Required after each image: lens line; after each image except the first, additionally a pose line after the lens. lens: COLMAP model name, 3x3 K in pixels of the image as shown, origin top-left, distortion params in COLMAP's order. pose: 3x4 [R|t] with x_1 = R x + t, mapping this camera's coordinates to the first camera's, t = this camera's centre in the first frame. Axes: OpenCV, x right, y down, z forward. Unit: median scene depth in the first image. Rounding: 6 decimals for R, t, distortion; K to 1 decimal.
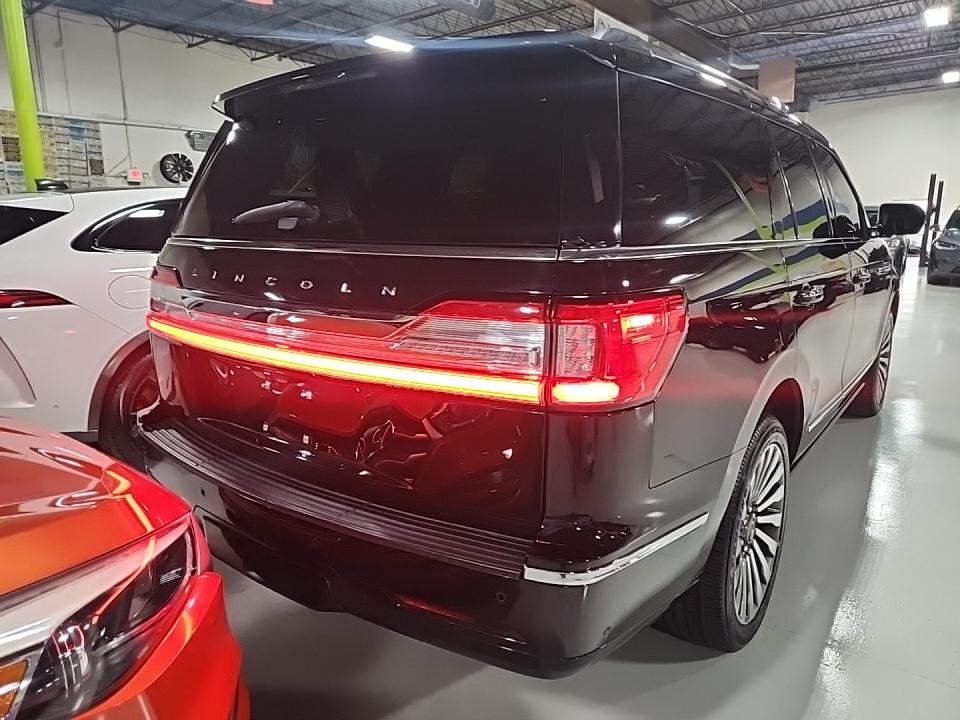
lens RADIAL K [[661.2, 0, 467.1], [0, 661.2, 357.9], [0, 0, 1]] dist [0.071481, -0.058586]
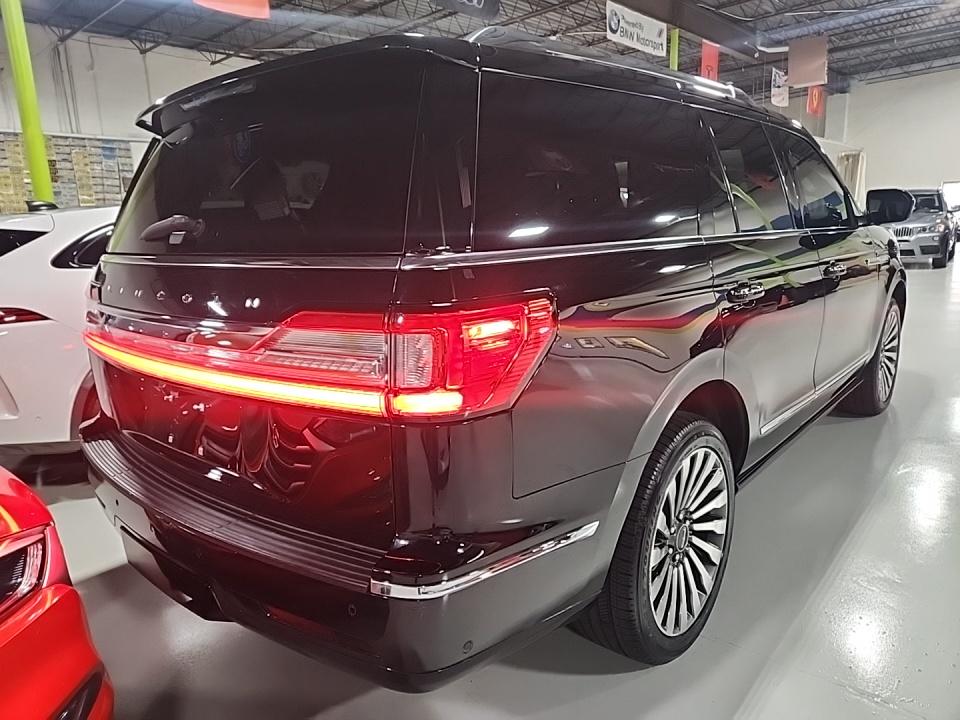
lens RADIAL K [[661.2, 0, 467.1], [0, 661.2, 357.9], [0, 0, 1]] dist [0.071481, -0.058586]
pose [[0.996155, -0.021174, -0.085013, 0.189370], [0.021197, 0.999775, -0.000630, -0.007278], [0.085008, -0.001175, 0.996380, 0.016797]]
